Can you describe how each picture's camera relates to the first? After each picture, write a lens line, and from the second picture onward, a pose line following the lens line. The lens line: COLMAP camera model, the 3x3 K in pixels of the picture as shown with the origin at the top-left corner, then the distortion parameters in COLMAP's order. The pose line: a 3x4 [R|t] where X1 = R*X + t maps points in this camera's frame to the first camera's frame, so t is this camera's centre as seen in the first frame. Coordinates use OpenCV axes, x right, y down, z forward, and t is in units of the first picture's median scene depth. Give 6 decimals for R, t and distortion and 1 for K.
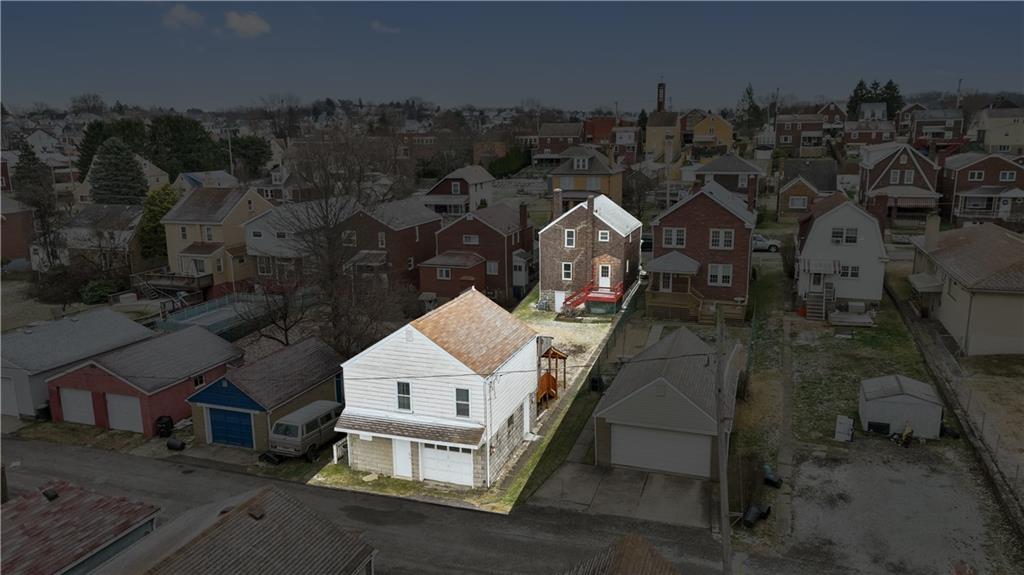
lens RADIAL K [[726.1, 0, 512.0], [0, 726.1, 287.5], [0, 0, 1]] dist [0.003756, 0.006256]
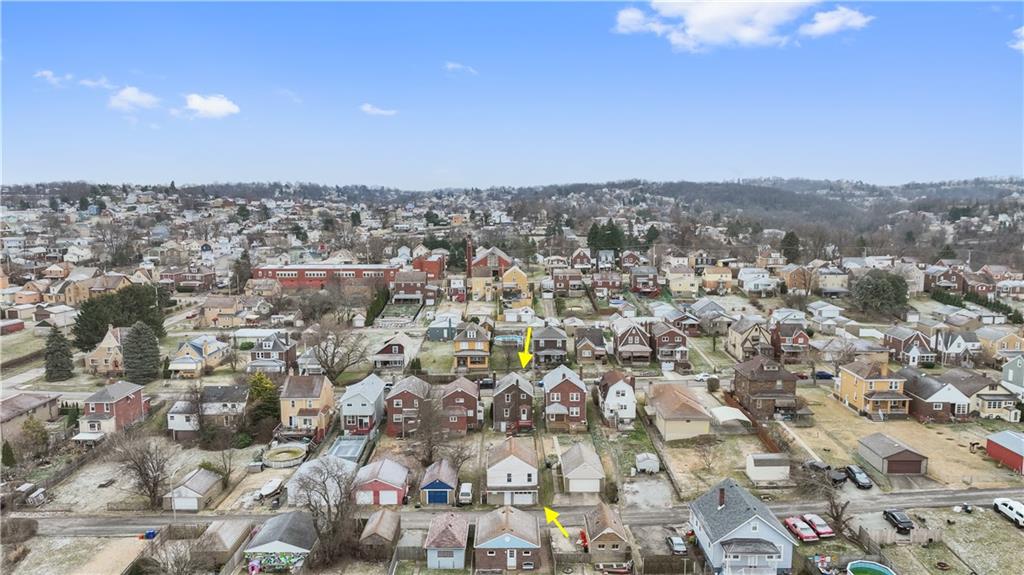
lens RADIAL K [[726.1, 0, 512.0], [0, 726.1, 287.5], [0, 0, 1]] dist [0.003756, 0.006256]
pose [[0.939925, -0.030328, 0.340033, -0.742986], [0.057472, 0.995887, -0.070041, -0.282212], [-0.336510, 0.085375, 0.937802, -1.267479]]
